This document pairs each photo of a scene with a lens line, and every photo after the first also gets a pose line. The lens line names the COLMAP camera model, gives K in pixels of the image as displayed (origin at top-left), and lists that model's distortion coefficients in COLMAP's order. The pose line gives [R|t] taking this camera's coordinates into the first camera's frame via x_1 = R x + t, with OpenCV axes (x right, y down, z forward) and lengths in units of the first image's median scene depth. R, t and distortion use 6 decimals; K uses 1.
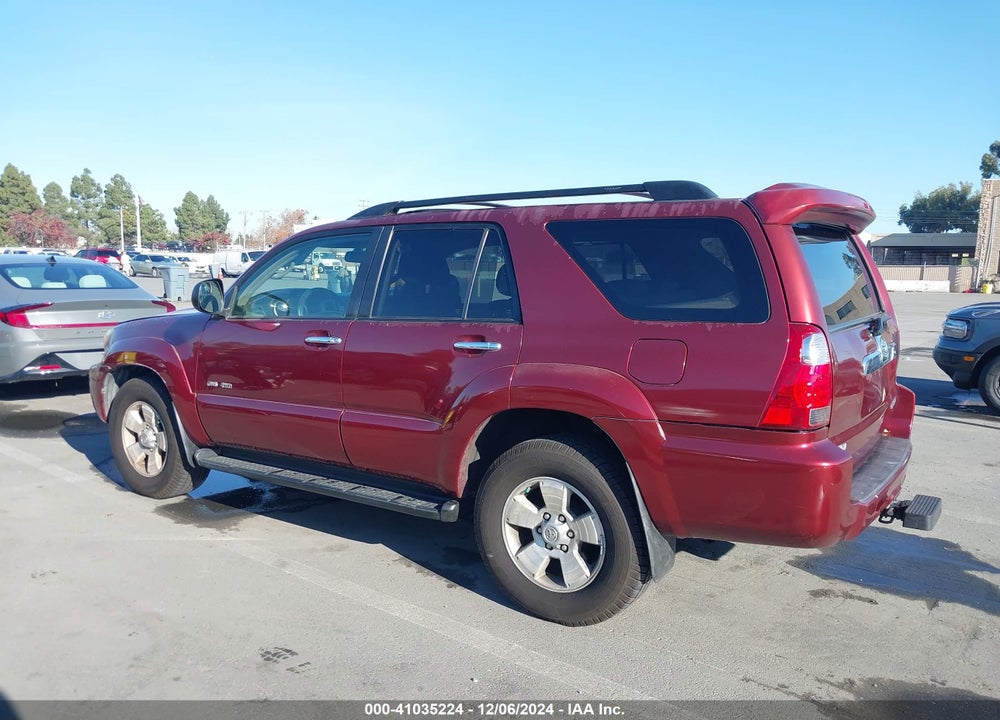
lens RADIAL K [[786.4, 0, 498.5], [0, 786.4, 352.2], [0, 0, 1]] dist [0.021223, -0.023114]
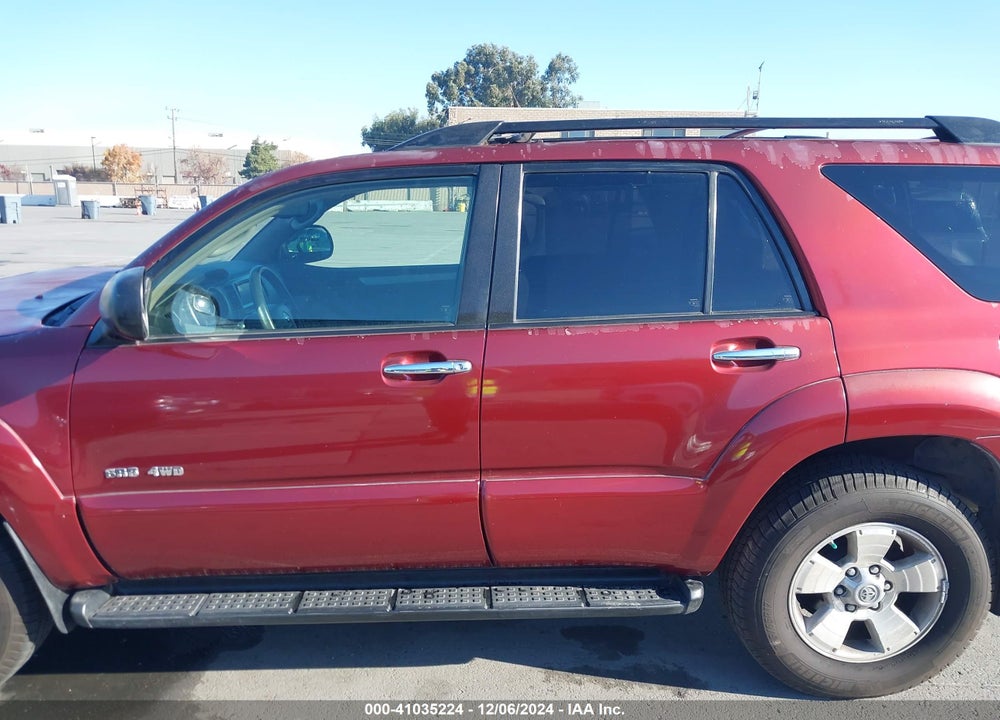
lens RADIAL K [[786.4, 0, 469.8], [0, 786.4, 374.2], [0, 0, 1]] dist [0.021223, -0.023114]
pose [[0.799264, -0.142928, 0.583737, -0.538907], [0.067147, 0.986464, 0.149596, -0.095202], [-0.597217, -0.080371, 0.798043, 0.533282]]
